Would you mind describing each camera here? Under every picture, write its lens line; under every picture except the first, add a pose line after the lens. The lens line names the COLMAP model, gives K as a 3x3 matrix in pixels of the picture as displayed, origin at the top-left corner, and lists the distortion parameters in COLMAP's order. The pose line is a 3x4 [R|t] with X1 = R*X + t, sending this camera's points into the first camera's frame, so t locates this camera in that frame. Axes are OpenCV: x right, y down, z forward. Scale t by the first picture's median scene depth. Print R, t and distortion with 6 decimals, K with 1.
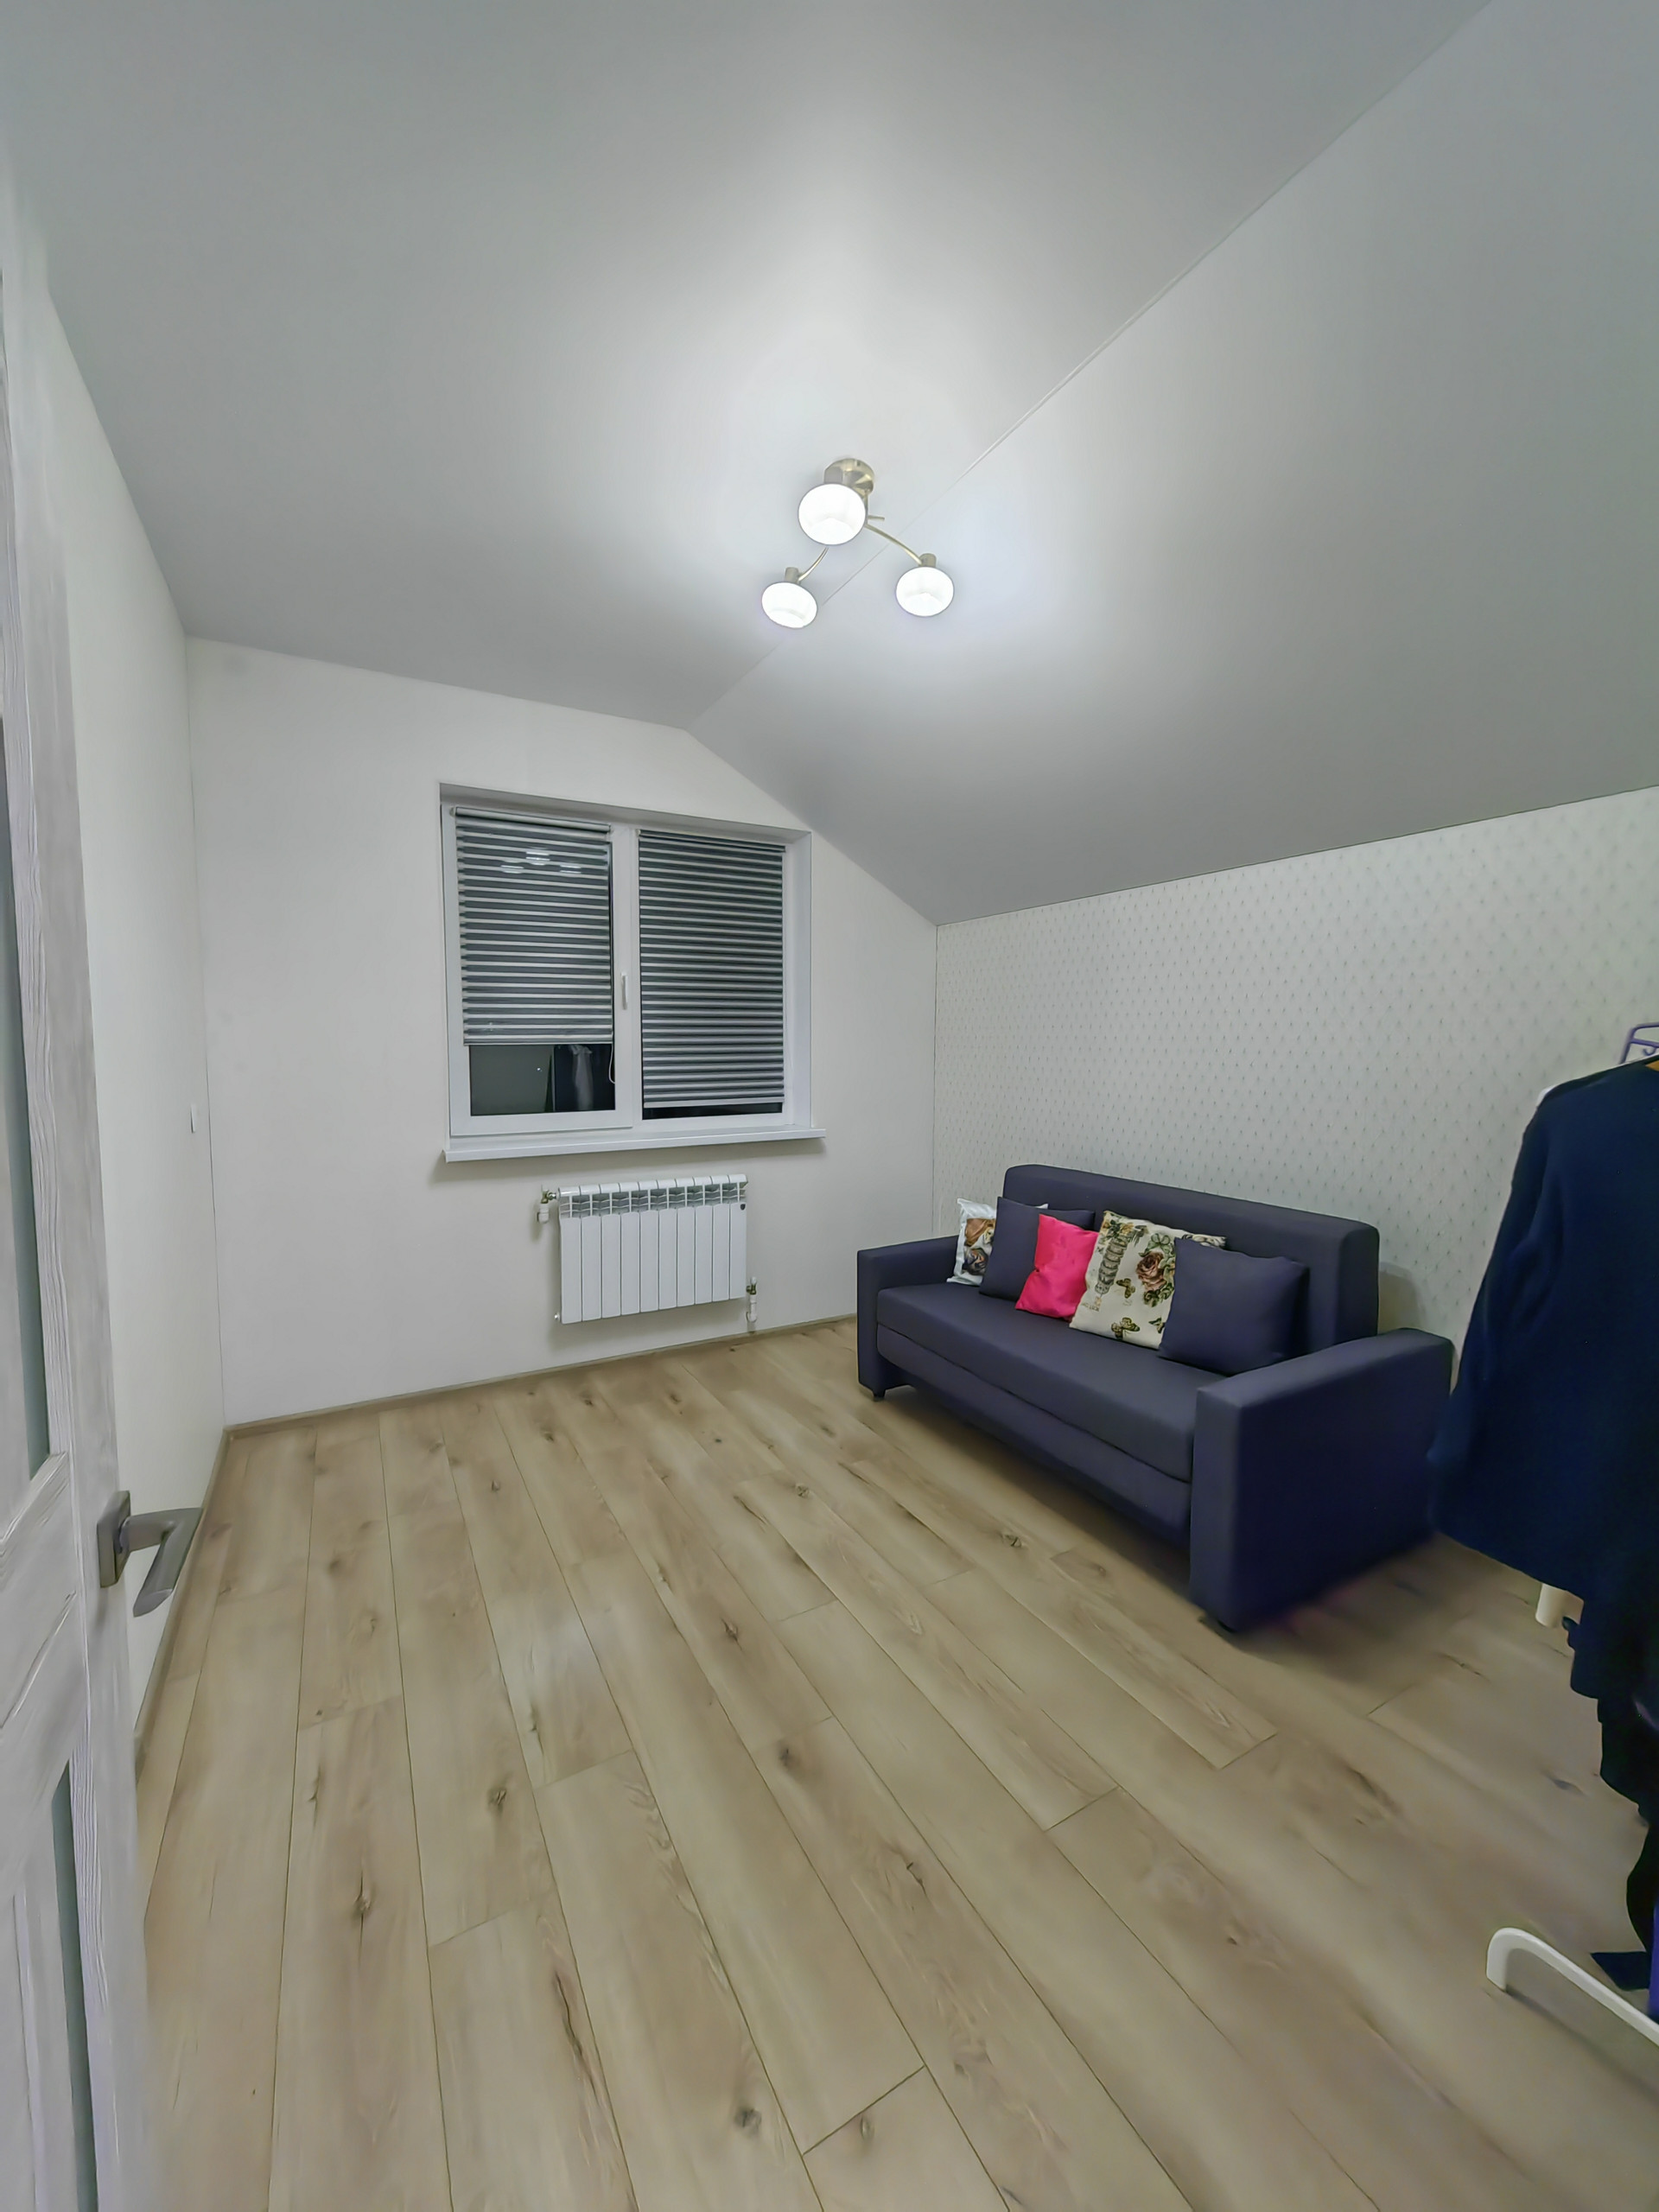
lens RADIAL K [[850.0, 0, 827.9], [0, 850.0, 1095.4], [0, 0, 1]] dist [0.000796, 0.001632]
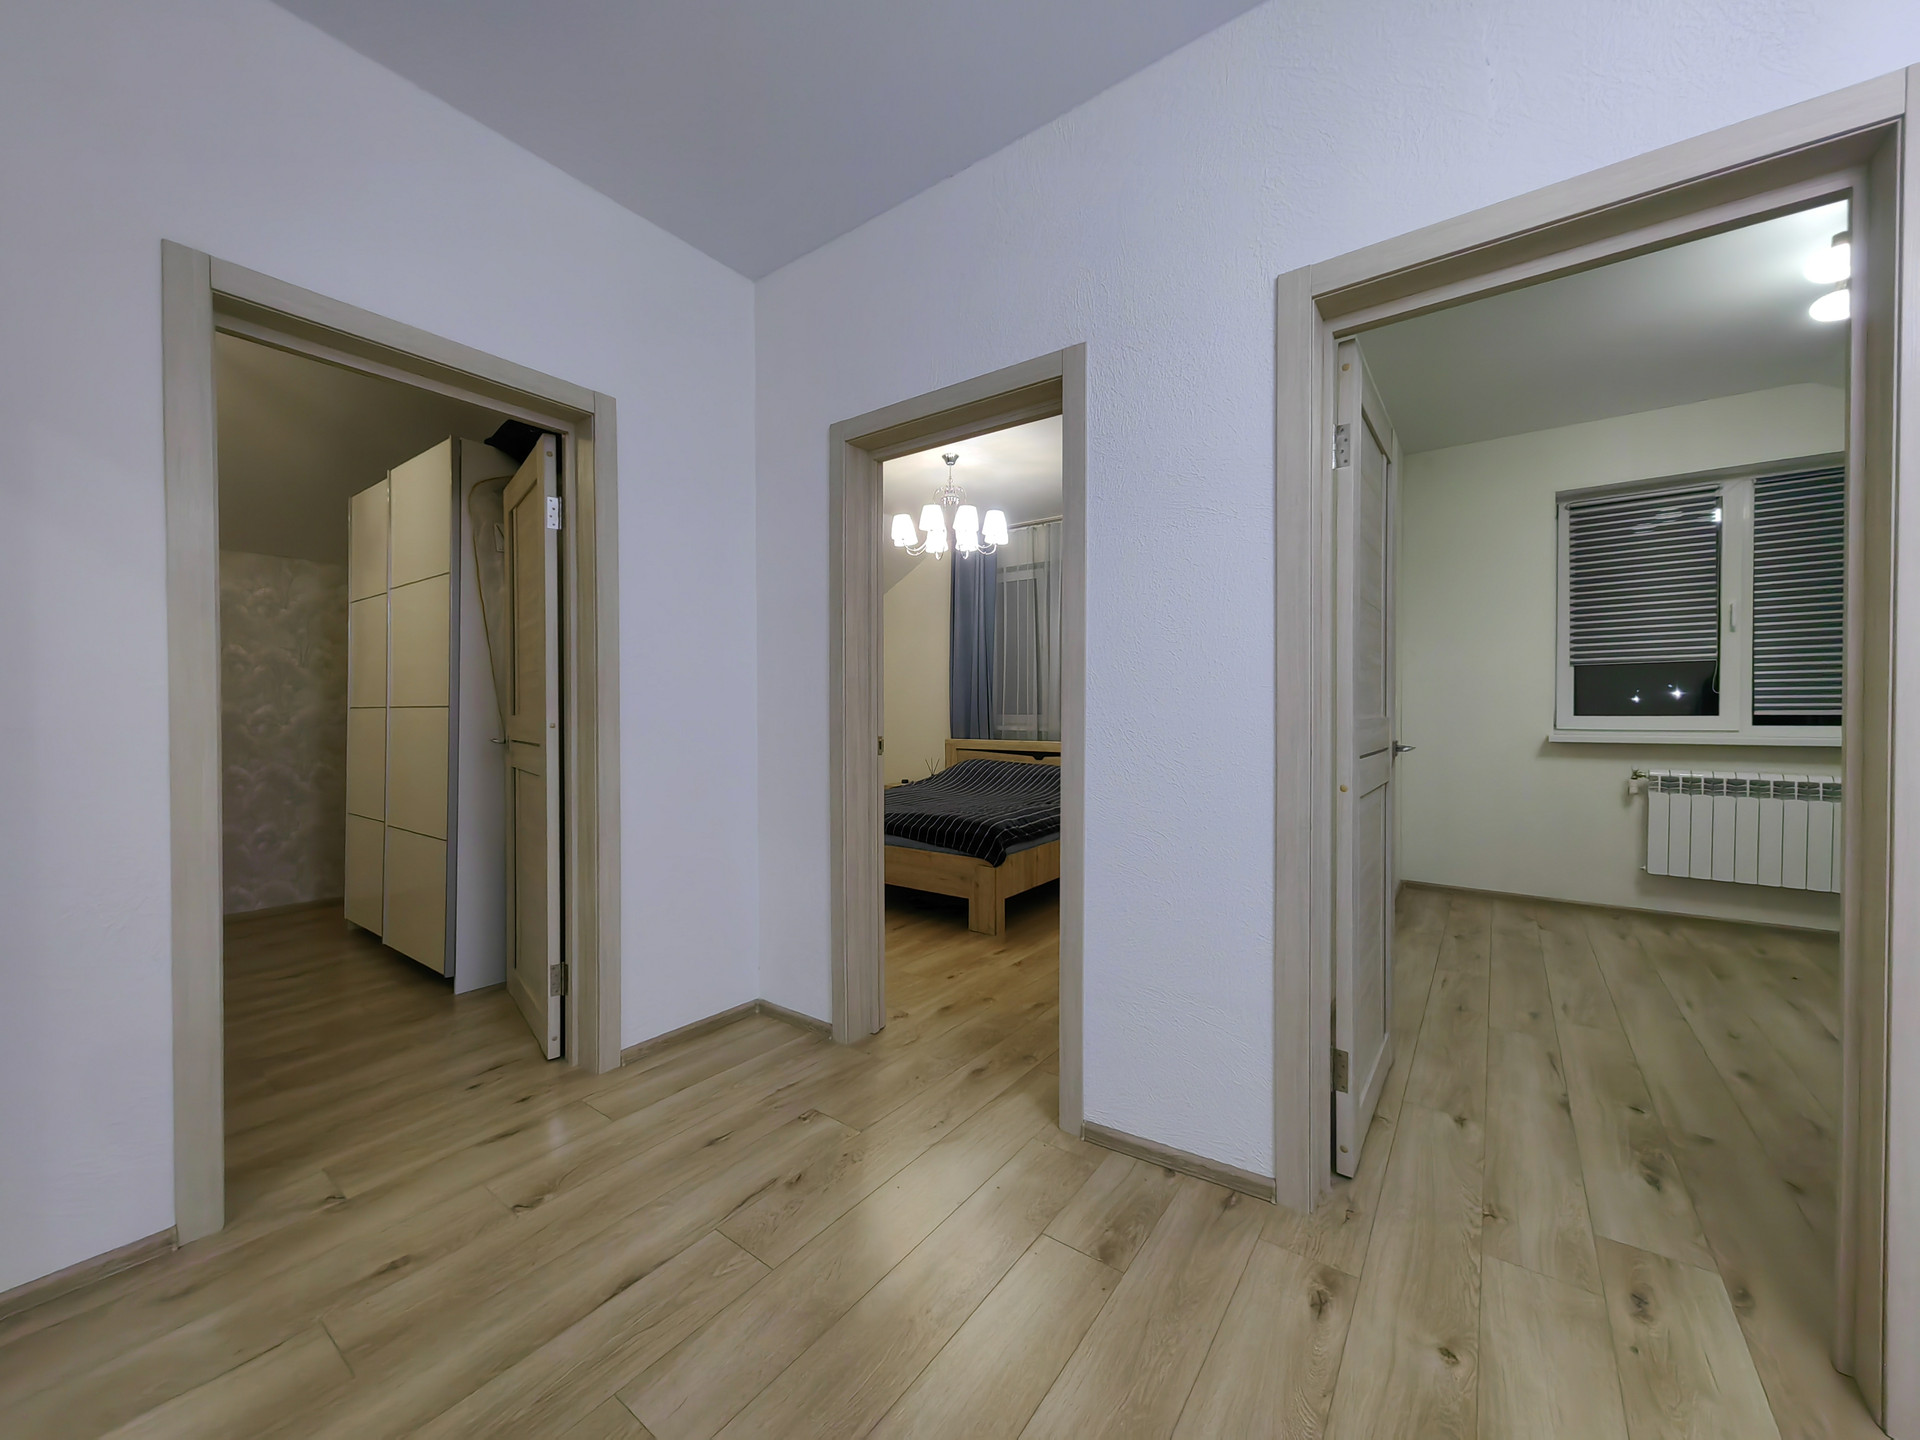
lens RADIAL K [[737.8, 0, 959.6], [0, 737.8, 715.1], [0, 0, 1]] dist [0.000796, 0.001632]
pose [[0.408703, 0.007177, -0.912639, 0.292374], [-0.056630, 0.998242, -0.017510, 0.104532], [0.910909, 0.058840, 0.408391, -0.448079]]
